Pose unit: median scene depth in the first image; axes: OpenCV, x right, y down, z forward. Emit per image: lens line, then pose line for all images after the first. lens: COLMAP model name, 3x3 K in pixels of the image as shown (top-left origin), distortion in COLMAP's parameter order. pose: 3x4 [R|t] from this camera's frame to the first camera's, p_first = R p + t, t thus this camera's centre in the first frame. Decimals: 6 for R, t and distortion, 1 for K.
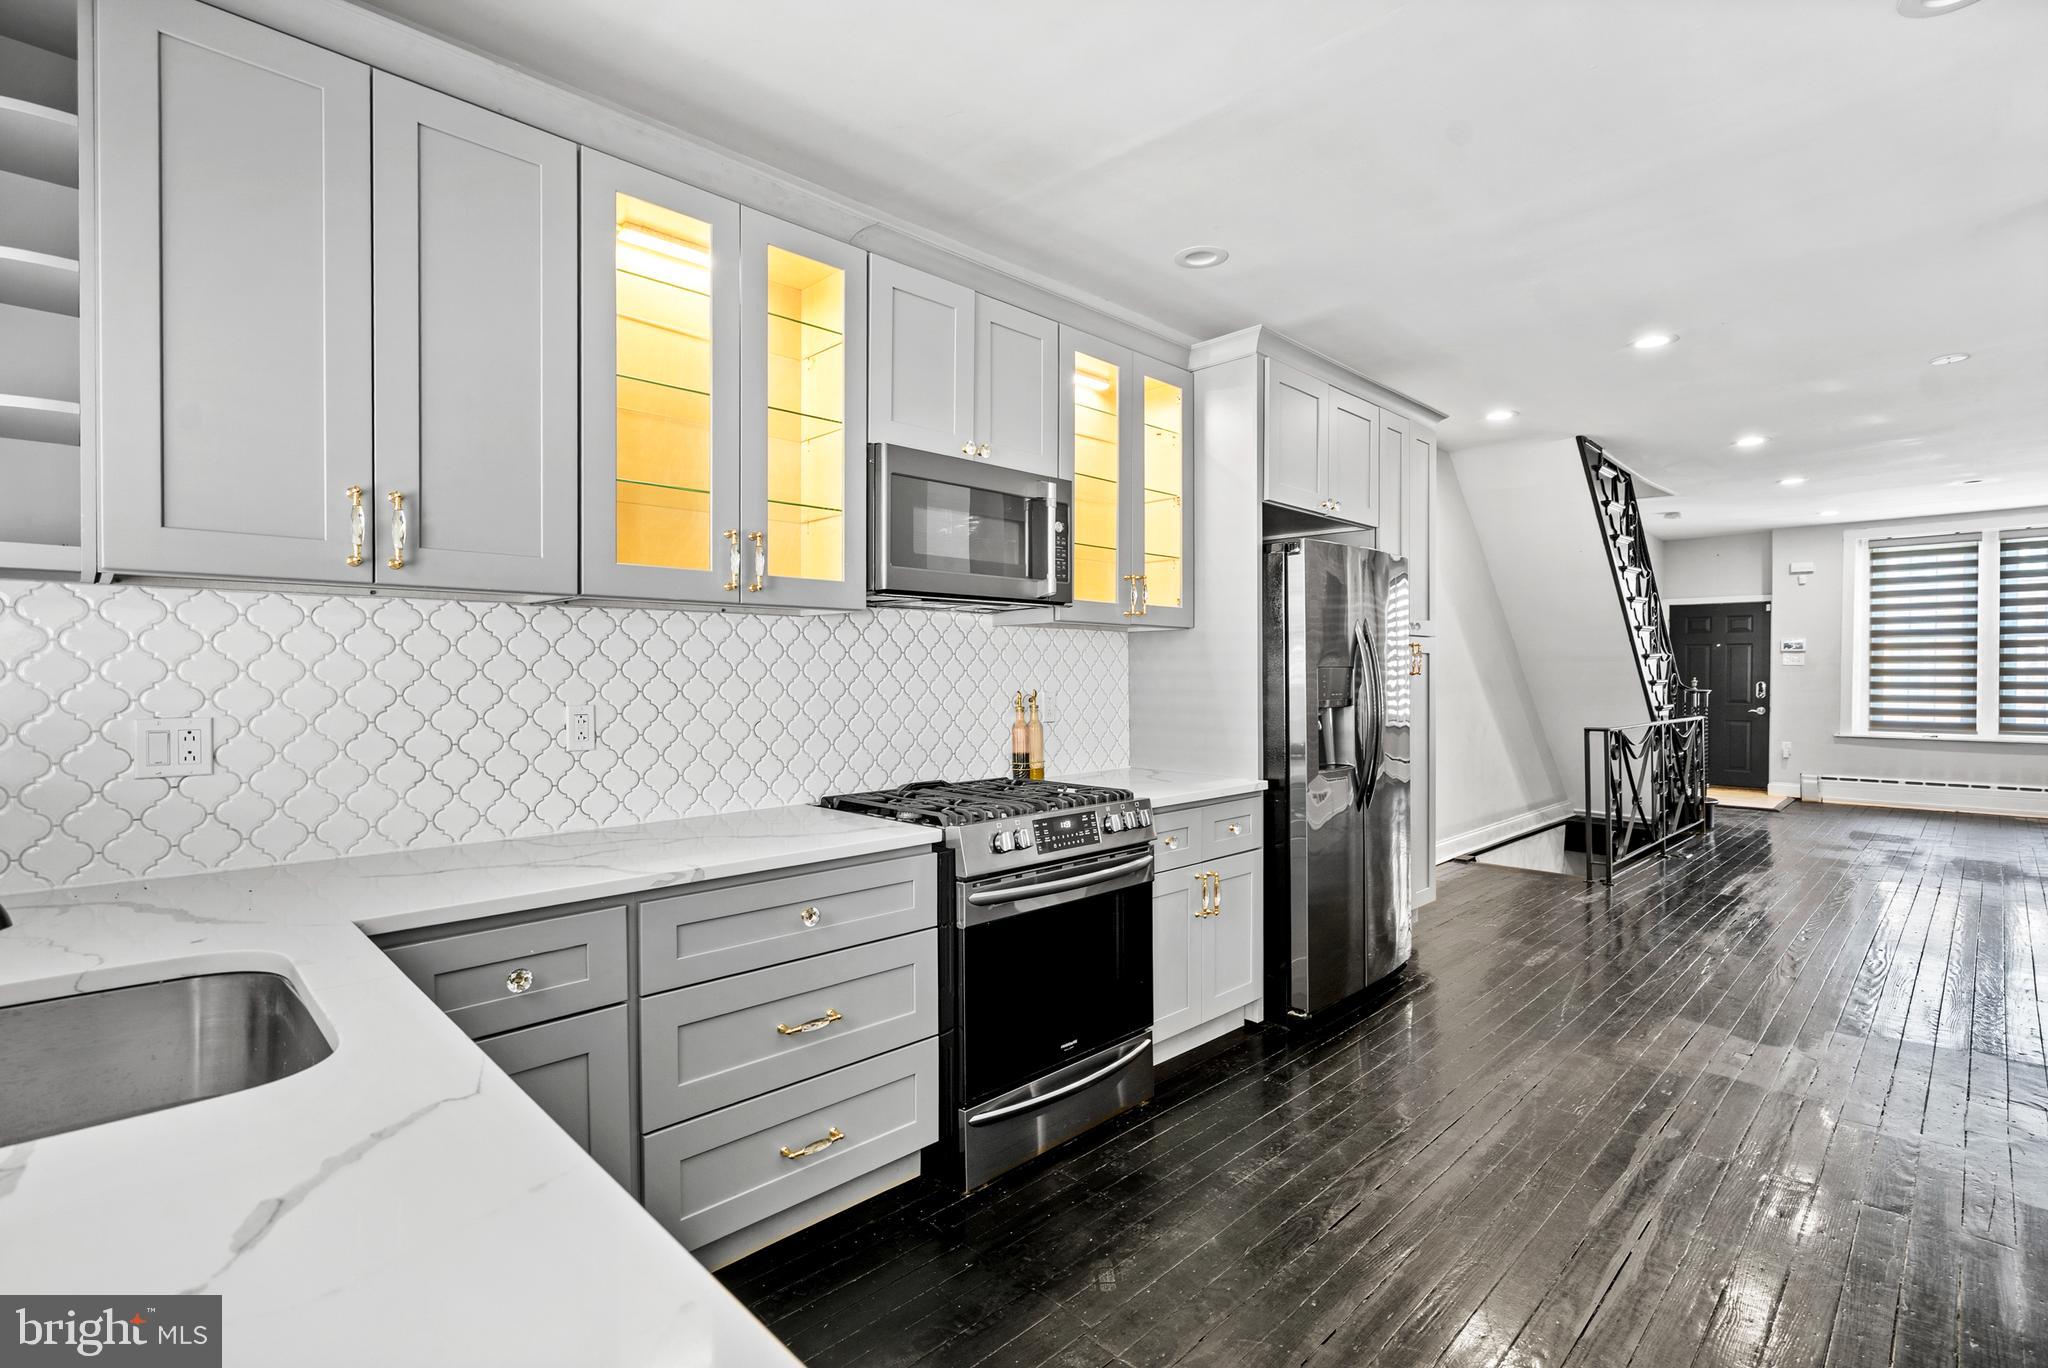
lens RADIAL K [[941.9, 0, 1022.9], [0, 941.9, 687.0], [0, 0, 1]] dist [-0.003204, 0.001699]
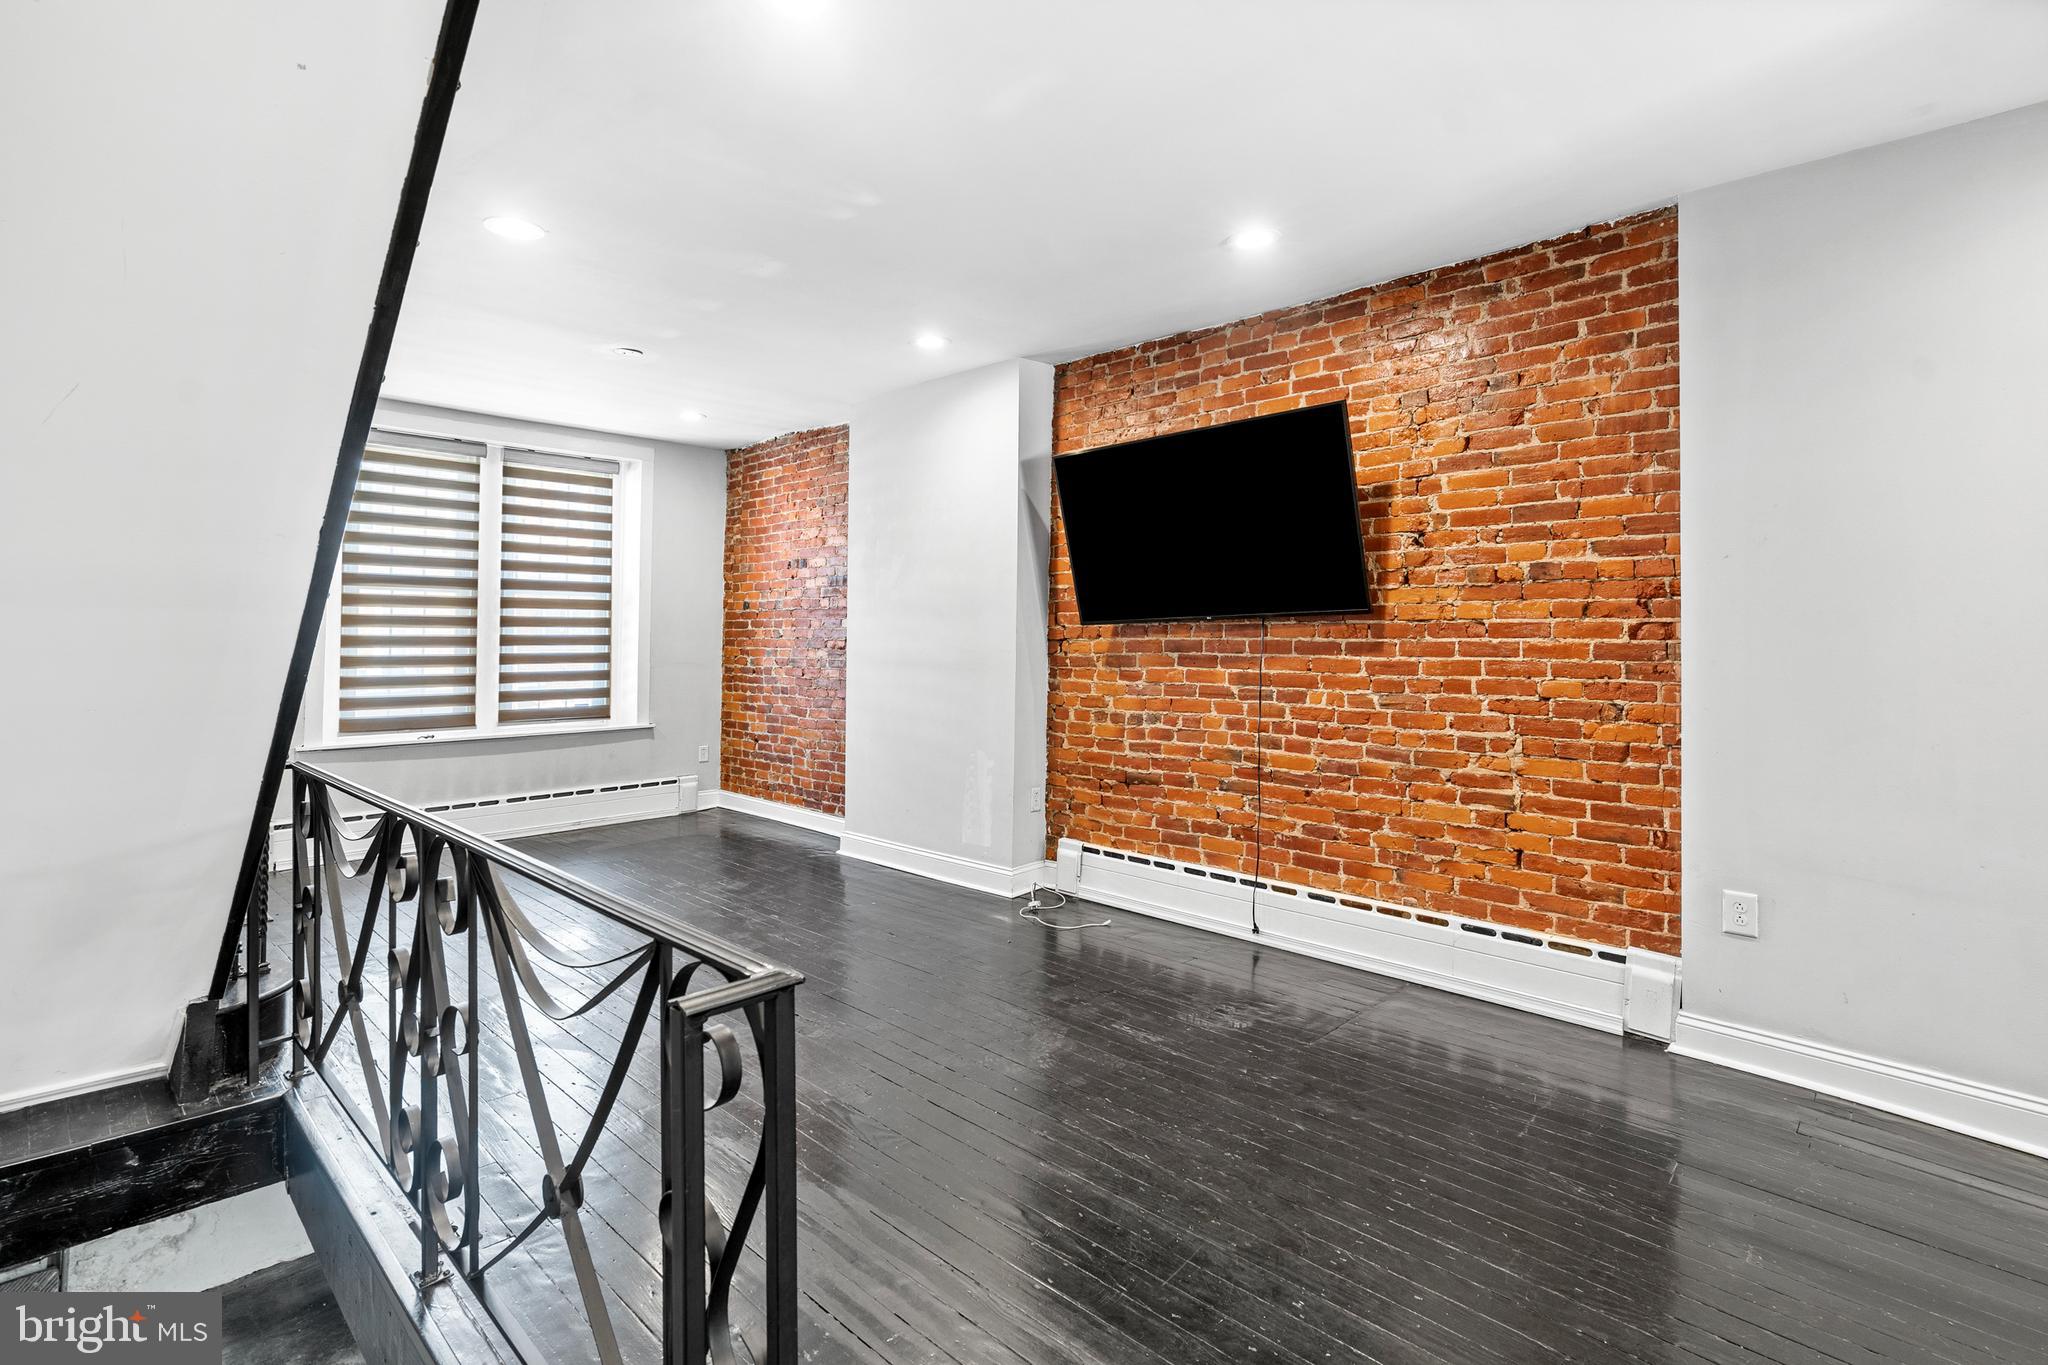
lens RADIAL K [[941.9, 0, 1017.1], [0, 941.9, 609.5], [0, 0, 1]] dist [-0.003204, 0.001699]
pose [[-0.045775, 0.031853, 0.998444, 0.723403], [0.006496, 0.999480, -0.031588, -0.035190], [-0.998931, 0.005040, -0.045958, 1.579184]]
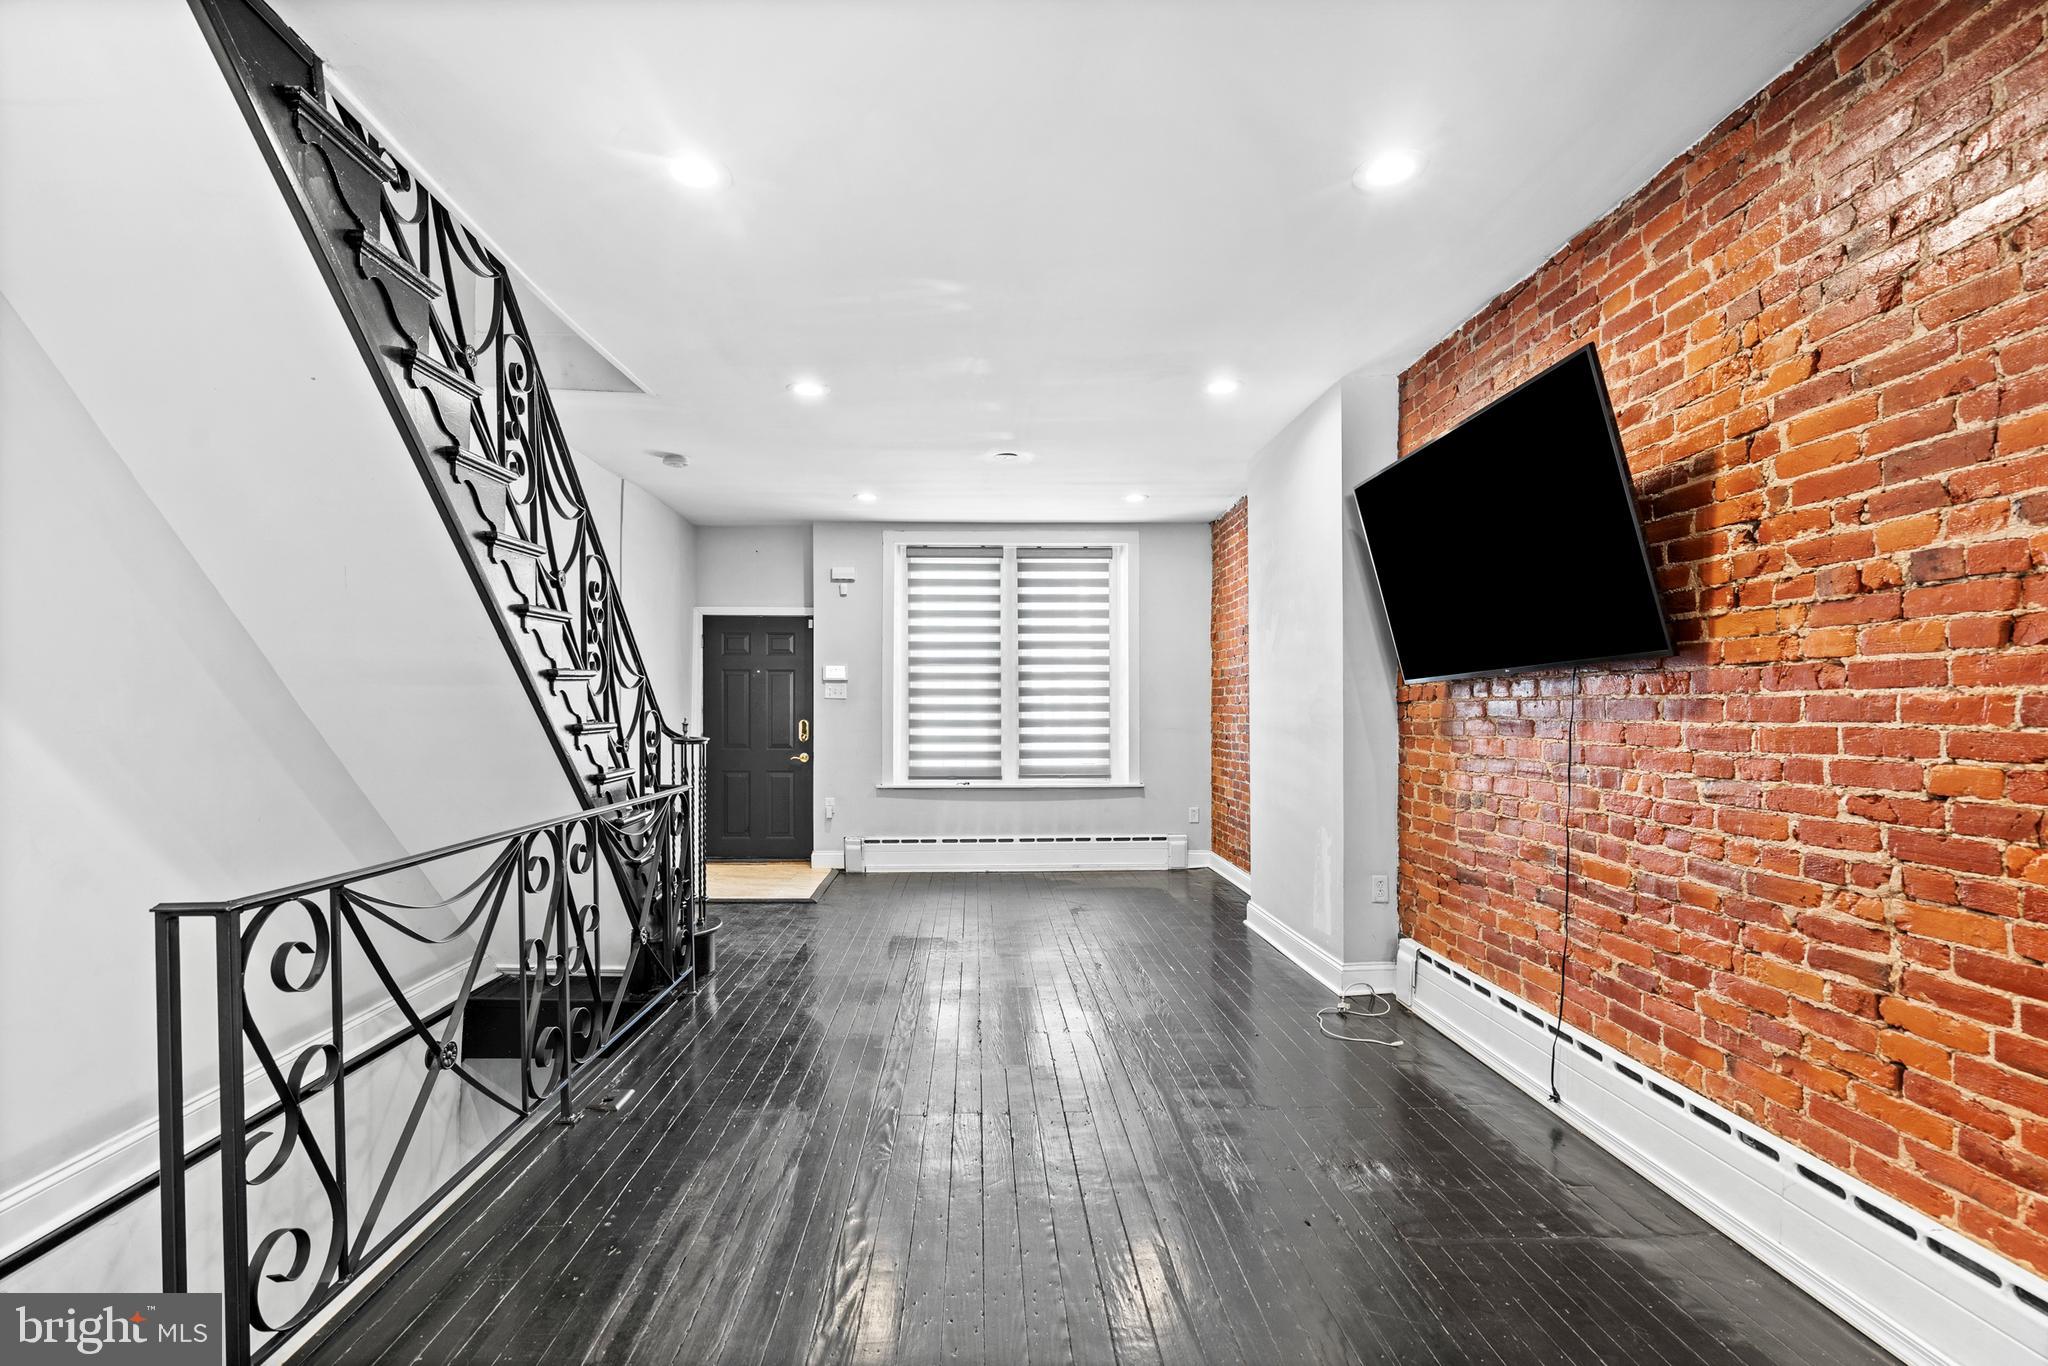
lens RADIAL K [[941.9, 0, 1022.0], [0, 941.9, 690.3], [0, 0, 1]] dist [-0.003204, 0.001699]
pose [[0.657558, 0.012471, 0.753301, 0.927492], [0.011361, 0.999585, -0.026465, -0.022804], [-0.753318, 0.025960, 0.657144, 1.032717]]
